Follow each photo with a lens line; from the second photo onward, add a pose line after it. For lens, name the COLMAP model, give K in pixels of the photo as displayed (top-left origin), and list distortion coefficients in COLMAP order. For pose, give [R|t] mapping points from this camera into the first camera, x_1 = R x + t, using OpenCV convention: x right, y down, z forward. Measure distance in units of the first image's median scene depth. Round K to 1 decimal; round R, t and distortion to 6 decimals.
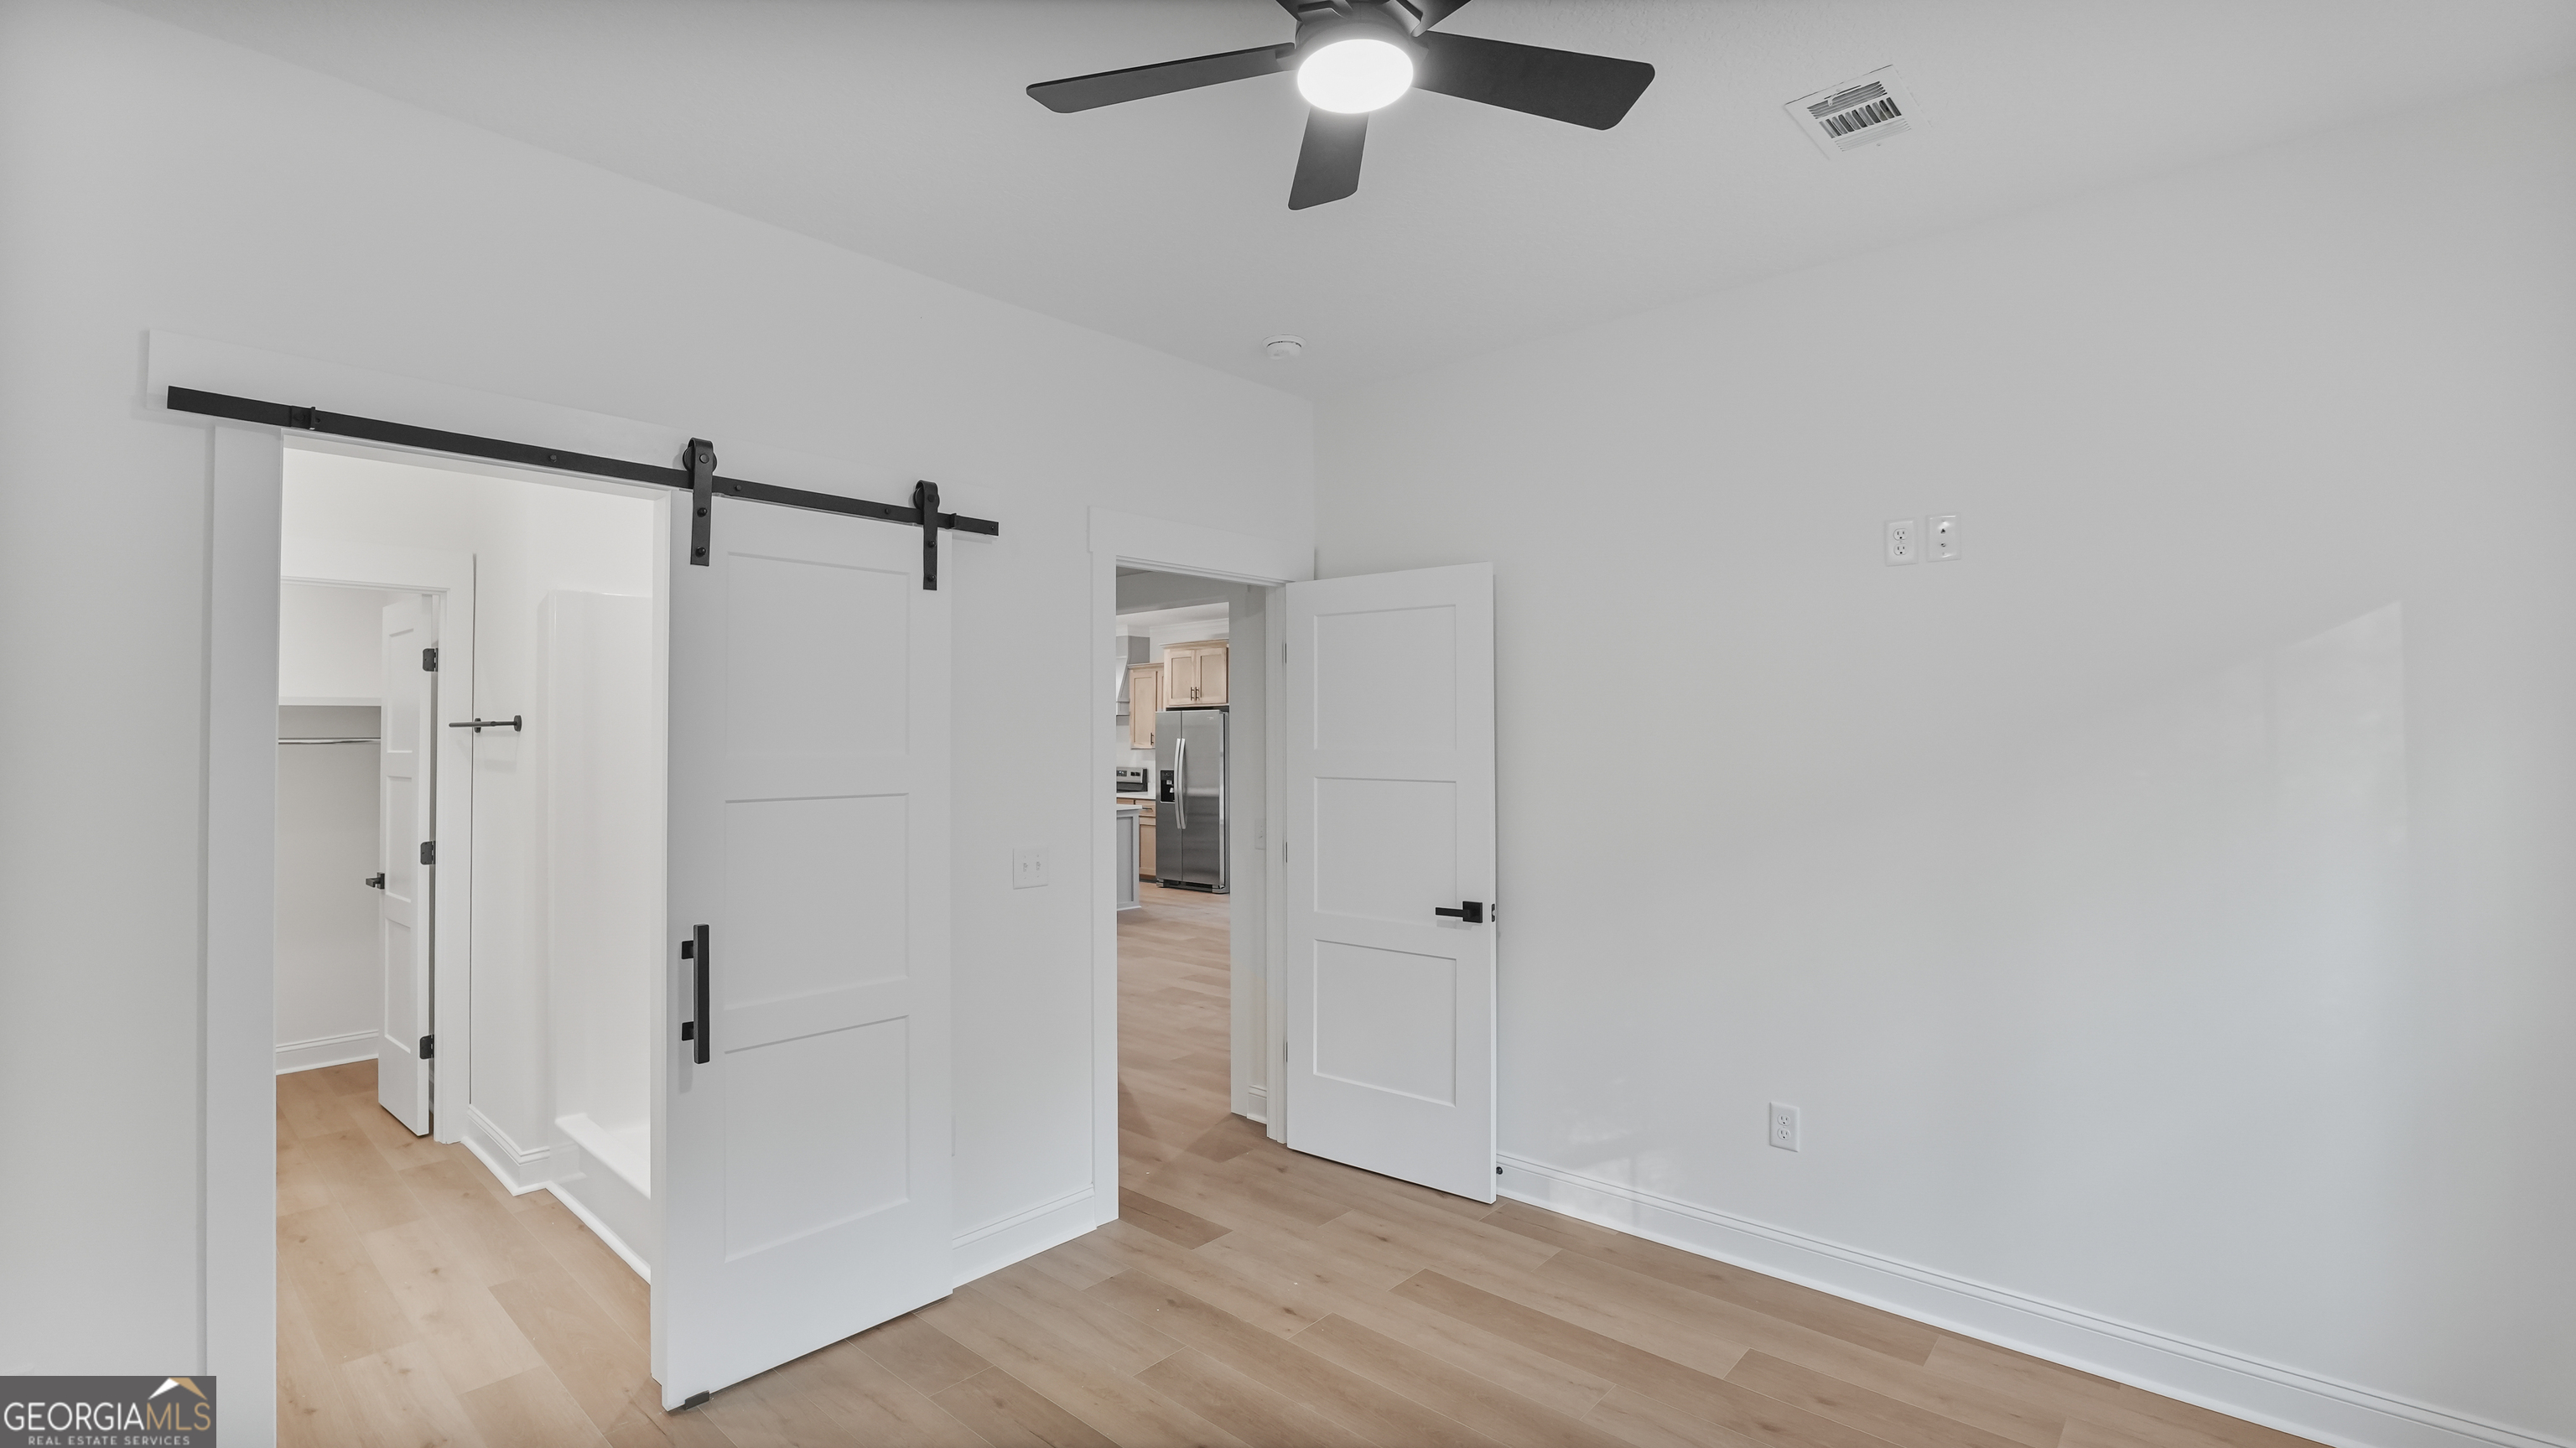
lens RADIAL K [[1075.8, 0, 1288.0], [0, 1075.8, 701.4], [0, 0, 1]] dist [-0.010164, 0.000255]
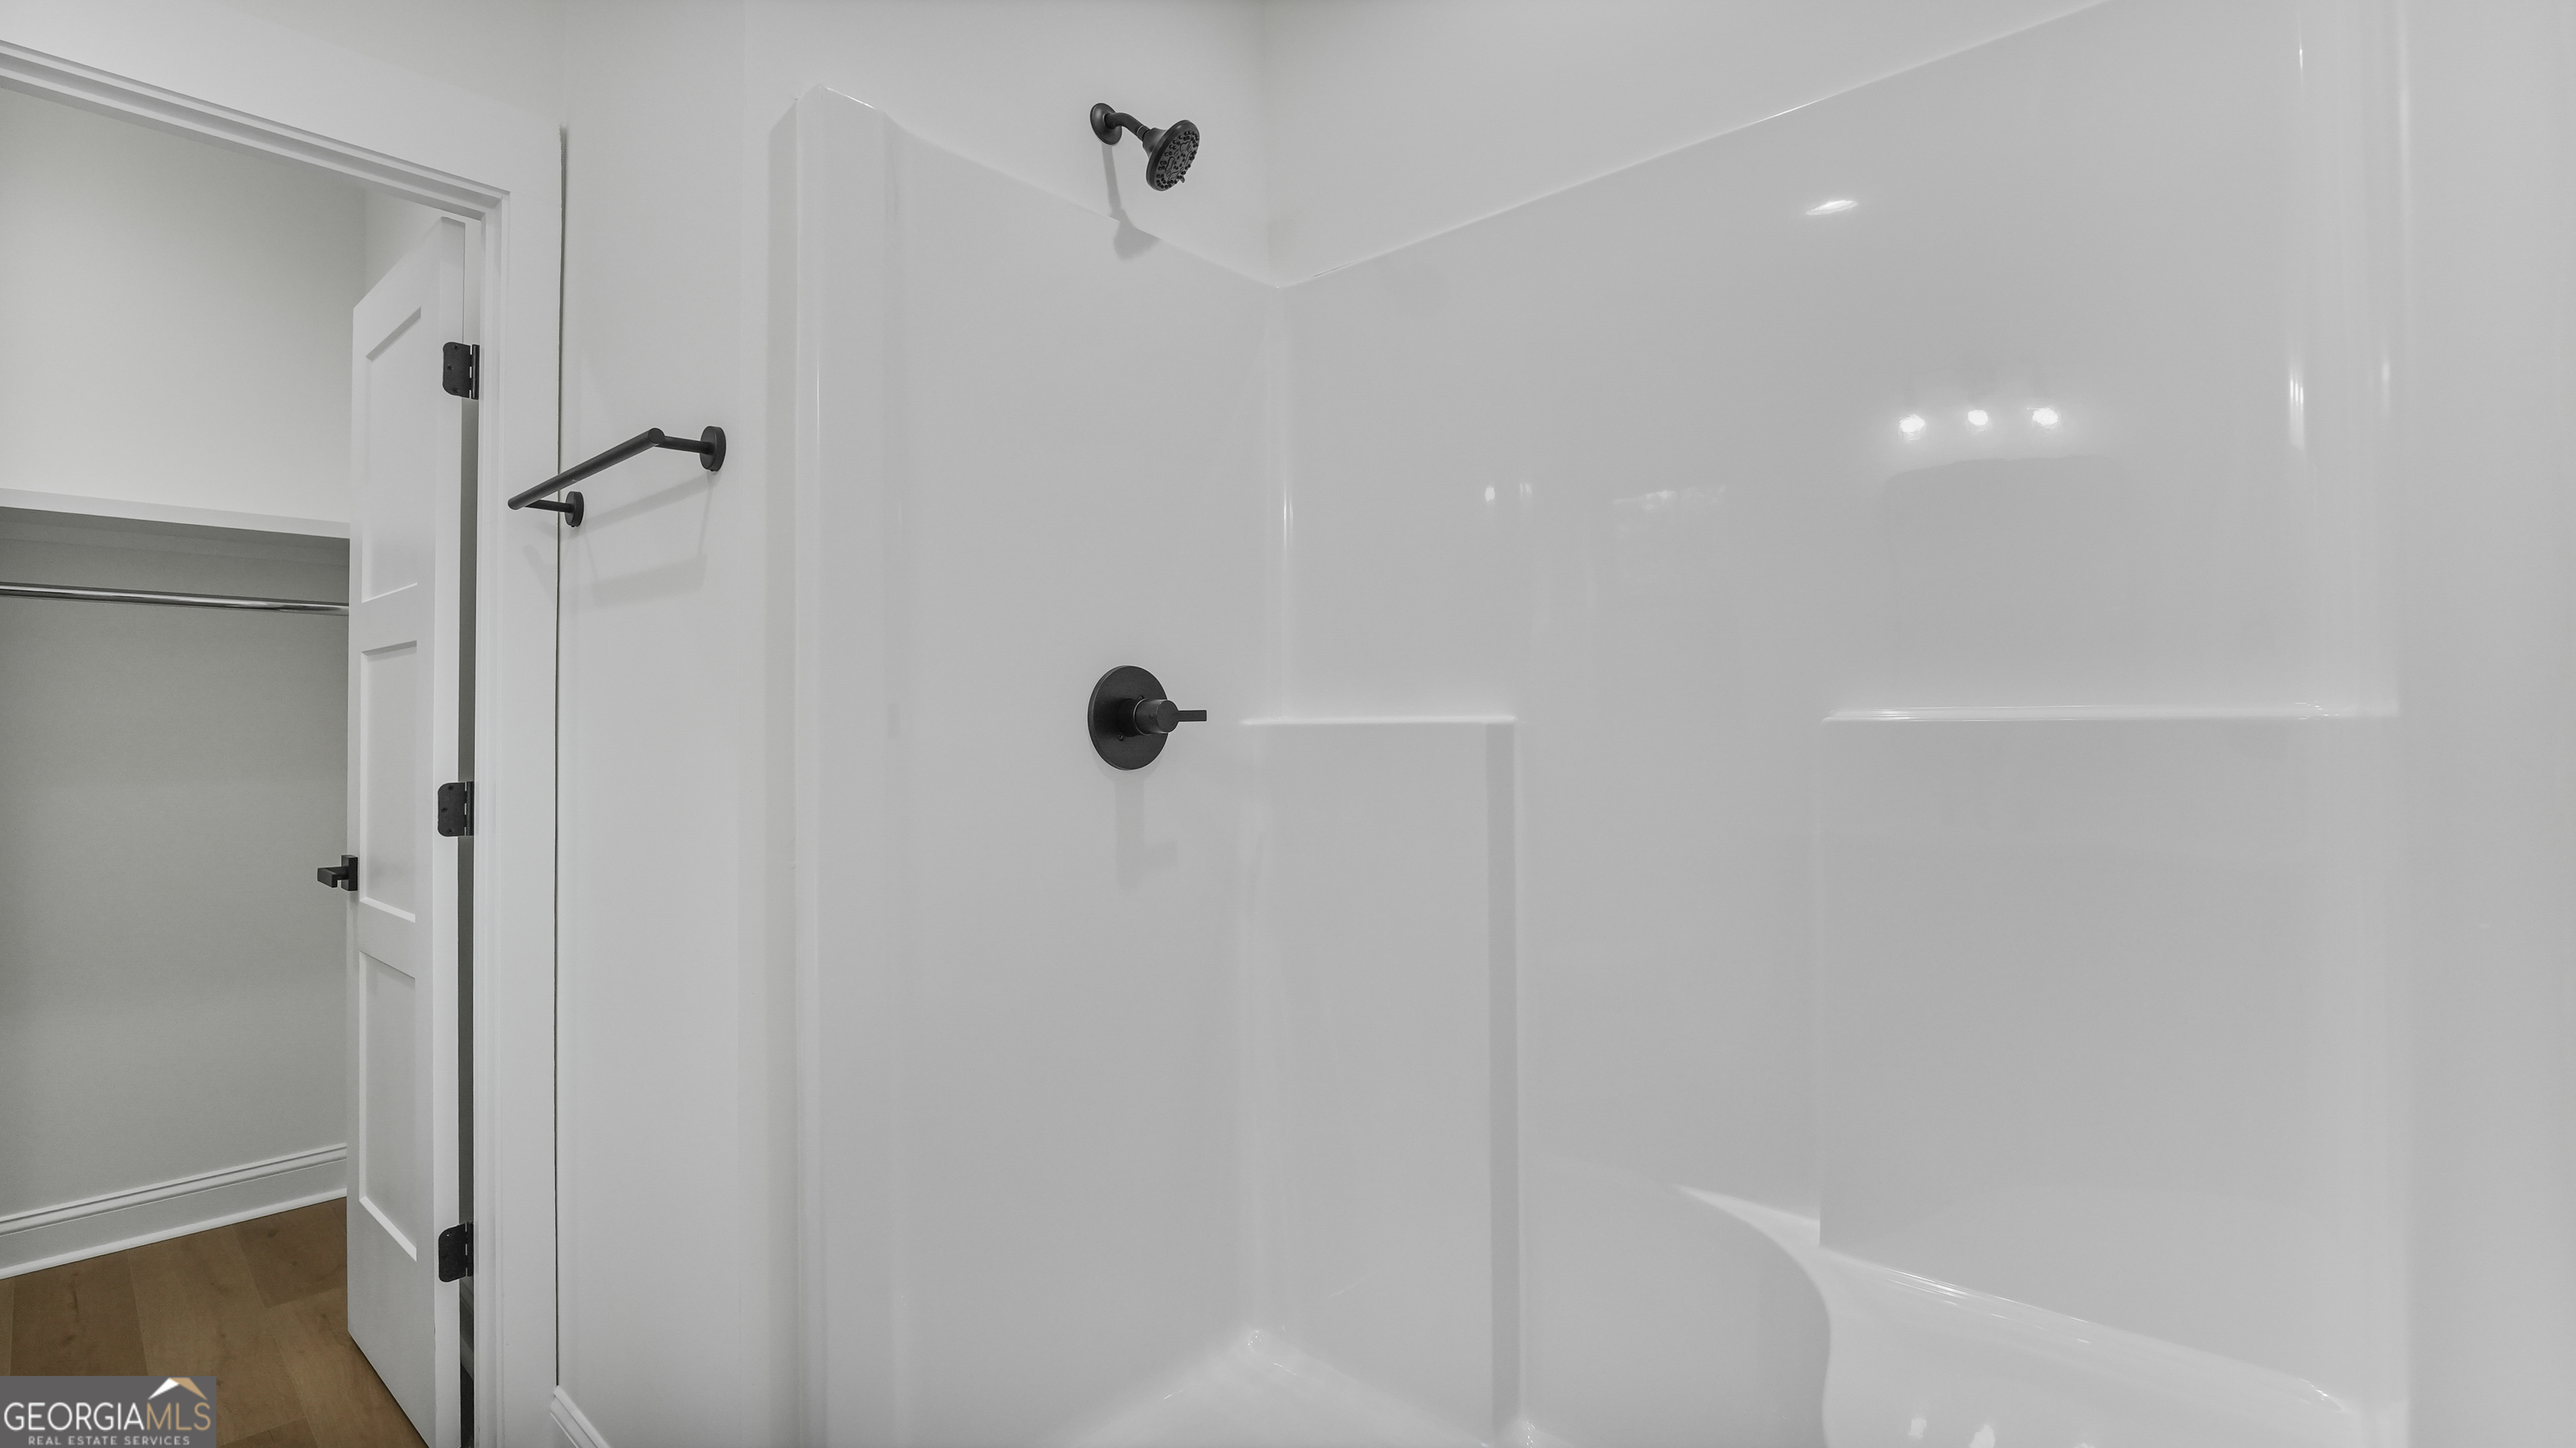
lens RADIAL K [[1075.8, 0, 1288.0], [0, 1075.8, 701.4], [0, 0, 1]] dist [-0.010164, 0.000255]
pose [[0.999932, 0.001058, 0.011573, -0.463341], [-0.001111, 0.999989, 0.004606, 0.094228], [-0.011568, -0.004619, 0.999922, 0.551678]]
